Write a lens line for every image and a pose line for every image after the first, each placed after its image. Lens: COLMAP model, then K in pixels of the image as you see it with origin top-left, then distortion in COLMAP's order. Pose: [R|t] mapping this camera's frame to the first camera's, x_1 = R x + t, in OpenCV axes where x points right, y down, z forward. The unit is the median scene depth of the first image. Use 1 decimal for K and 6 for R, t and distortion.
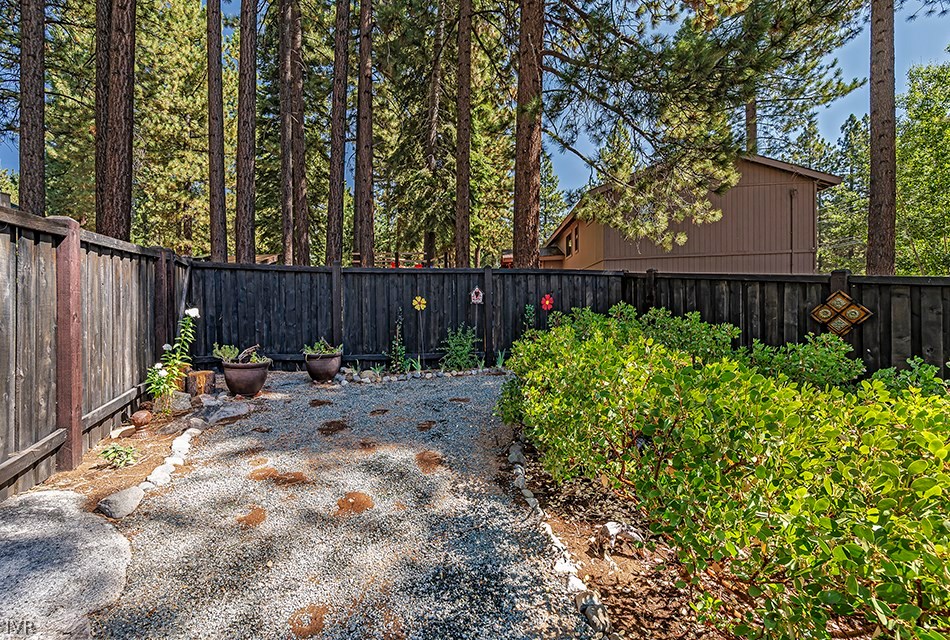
lens RADIAL K [[409.5, 0, 476.8], [0, 409.5, 286.4], [0, 0, 1]] dist [-0.001169, -0.000109]
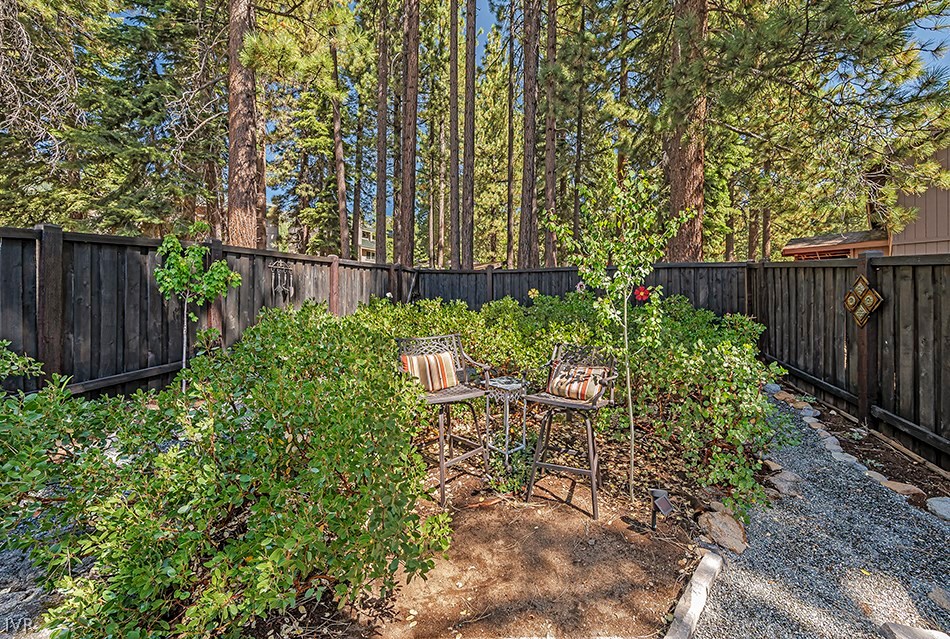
lens RADIAL K [[409.5, 0, 476.8], [0, 409.5, 285.9], [0, 0, 1]] dist [-0.001169, -0.000109]
pose [[0.760972, -0.011728, -0.648678, 0.768969], [0.009728, 0.999930, -0.006666, 0.029274], [0.648712, -0.001238, 0.761033, -0.216193]]
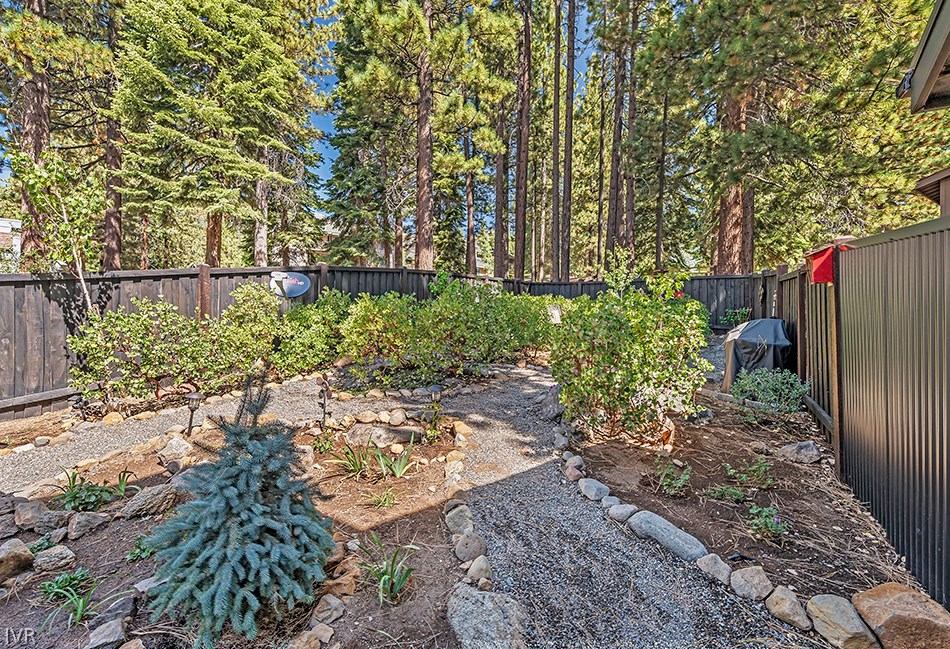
lens RADIAL K [[394.0, 0, 434.5], [0, 394.0, 308.3], [0, 0, 1]] dist [0.001642, 0.000058]
pose [[0.498283, 0.008991, -0.866968, 1.597191], [0.004549, 0.999905, 0.012985, 0.097083], [0.867003, -0.010414, 0.498195, -1.137083]]
